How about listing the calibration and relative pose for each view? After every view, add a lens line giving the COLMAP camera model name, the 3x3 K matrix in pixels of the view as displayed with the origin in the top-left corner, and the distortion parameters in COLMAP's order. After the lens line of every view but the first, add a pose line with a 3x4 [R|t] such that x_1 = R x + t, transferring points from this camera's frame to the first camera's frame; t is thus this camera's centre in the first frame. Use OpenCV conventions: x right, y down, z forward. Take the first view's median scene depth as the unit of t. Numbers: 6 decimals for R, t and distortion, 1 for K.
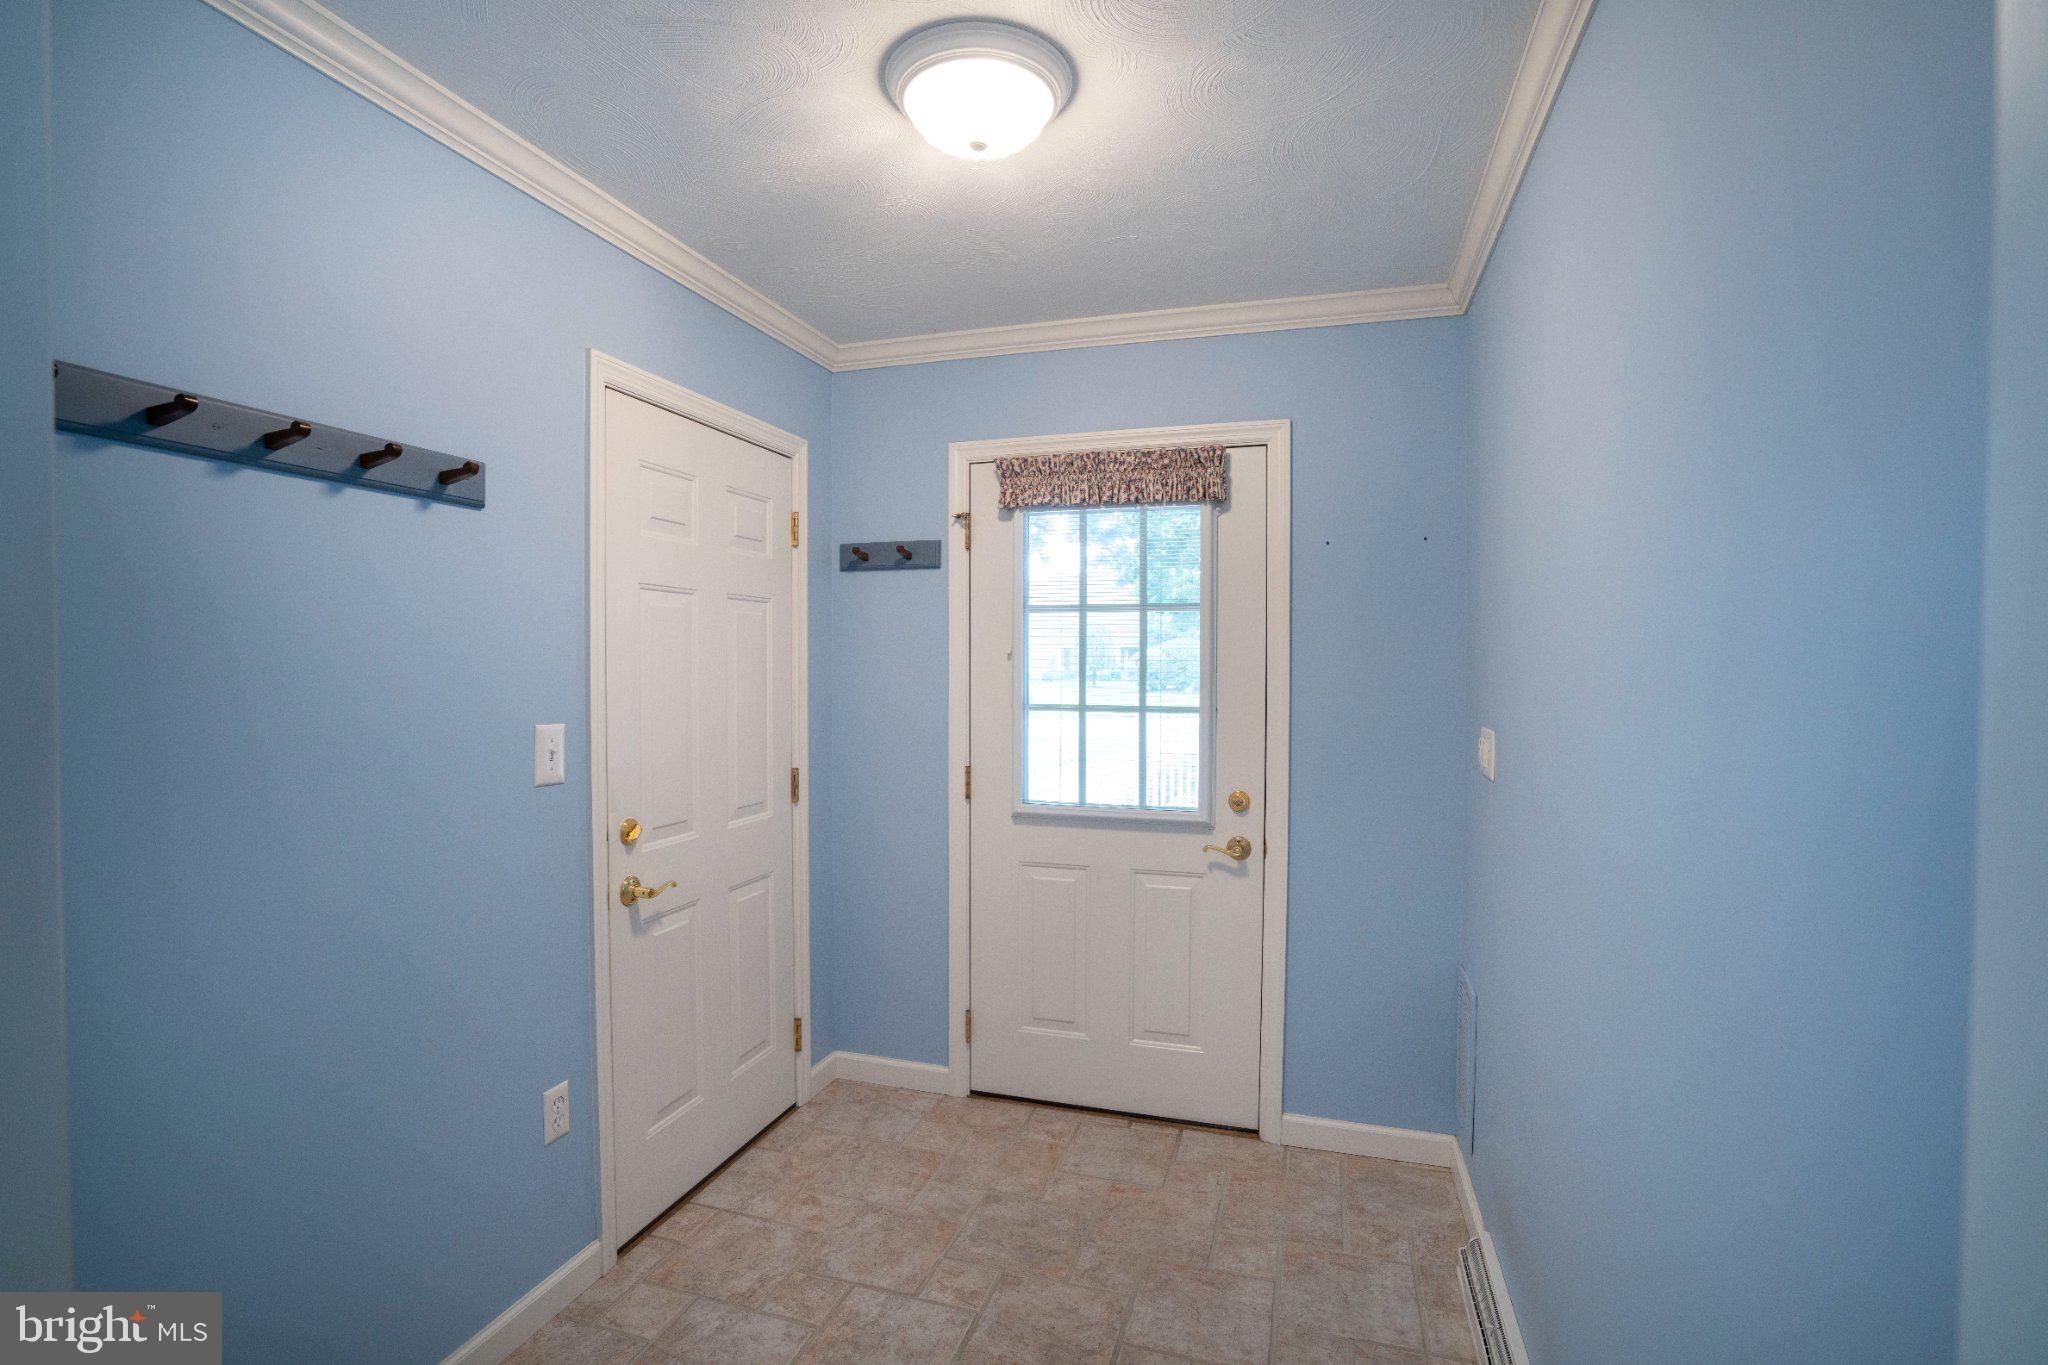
lens RADIAL K [[939.1, 0, 1019.4], [0, 939.1, 678.9], [0, 0, 1]] dist [-0.010215, 0.002050]
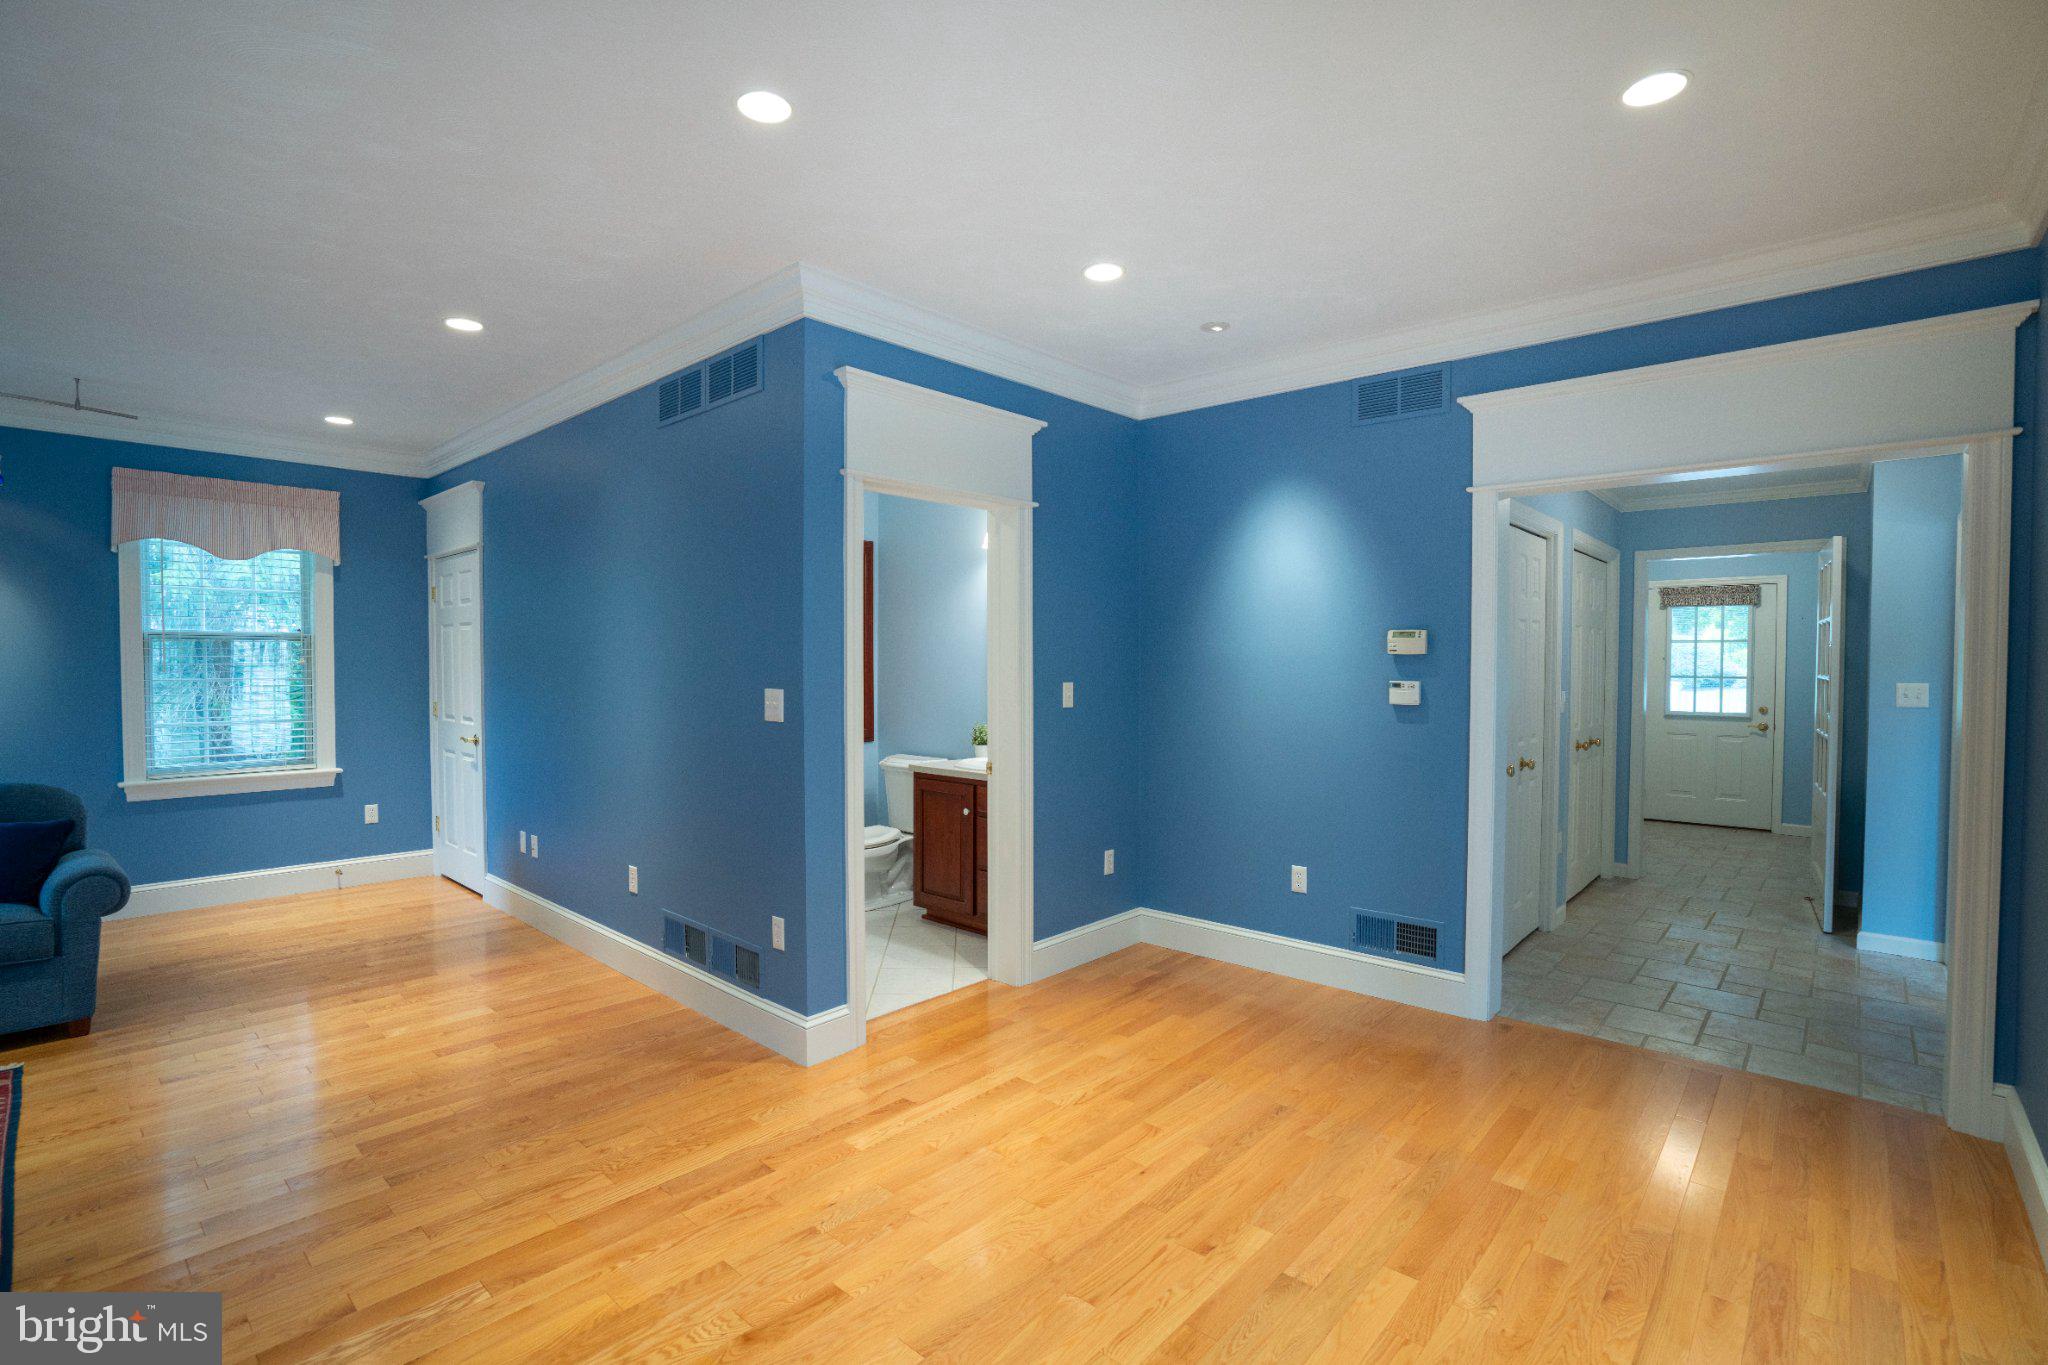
lens RADIAL K [[939.1, 0, 1037.0], [0, 939.1, 685.2], [0, 0, 1]] dist [-0.010215, 0.002050]
pose [[0.922541, 0.006891, -0.385837, -0.688119], [-0.005659, 0.999975, 0.004327, 0.056310], [0.385857, -0.001808, 0.922557, -2.396957]]
